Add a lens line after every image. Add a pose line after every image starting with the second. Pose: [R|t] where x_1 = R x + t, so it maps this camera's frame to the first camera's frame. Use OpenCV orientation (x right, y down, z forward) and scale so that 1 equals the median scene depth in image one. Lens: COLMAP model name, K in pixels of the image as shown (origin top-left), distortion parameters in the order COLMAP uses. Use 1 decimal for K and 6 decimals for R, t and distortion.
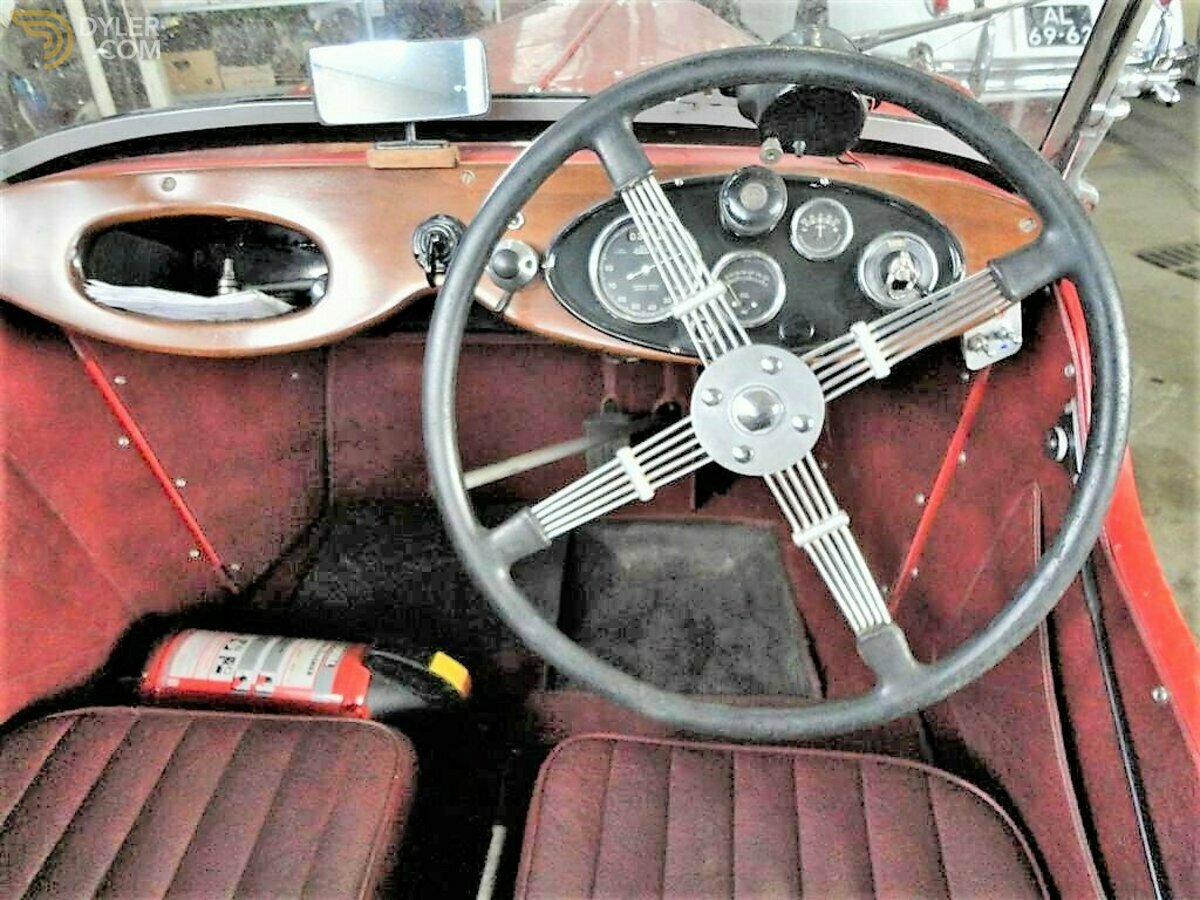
lens RADIAL K [[893.9, 0, 600.0], [0, 893.9, 450.0], [0, 0, 1]] dist [0.005436, 0.004014]
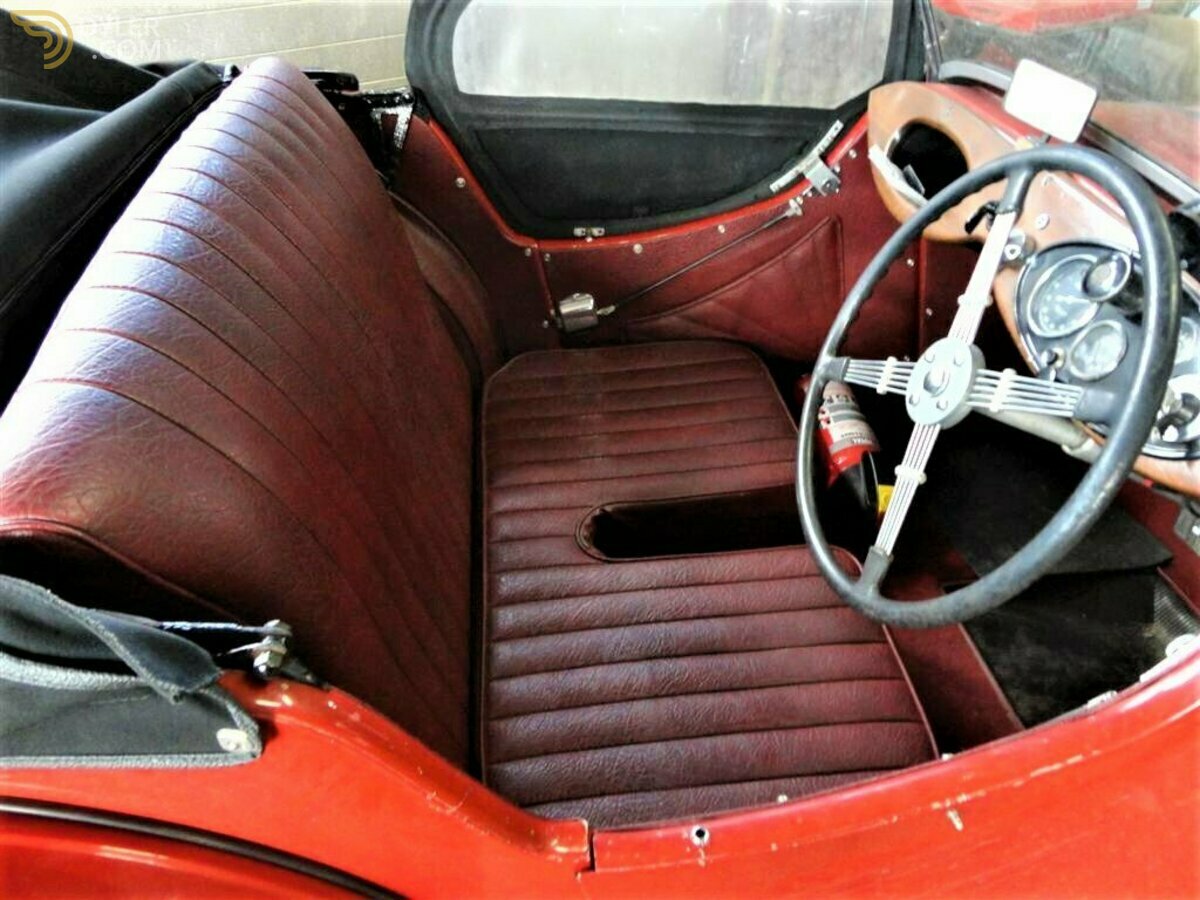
lens RADIAL K [[905.9, 0, 600.0], [0, 905.9, 450.0], [0, 0, 1]] dist [0.005401, 0.000698]
pose [[0.197394, 0.625129, -0.755149, 1.024509], [-0.535825, 0.713859, 0.450885, -0.274840], [0.820931, 0.315626, 0.475871, -0.084137]]
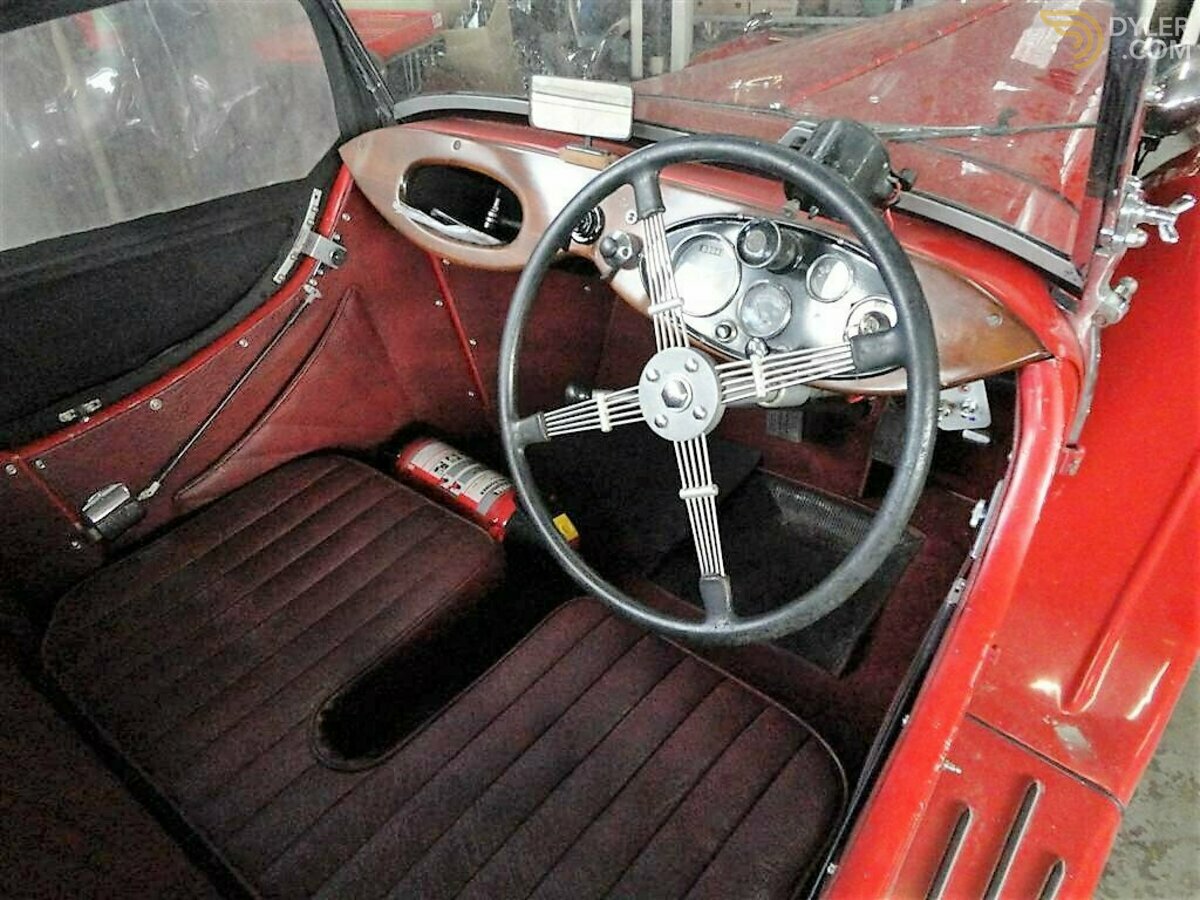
lens RADIAL K [[905.9, 0, 600.0], [0, 905.9, 450.0], [0, 0, 1]] dist [0.005401, 0.000698]
pose [[0.829940, 0.328617, -0.450789, 0.611487], [-0.294226, 0.944401, 0.146757, -0.110119], [0.473953, 0.010834, 0.880484, -0.245639]]
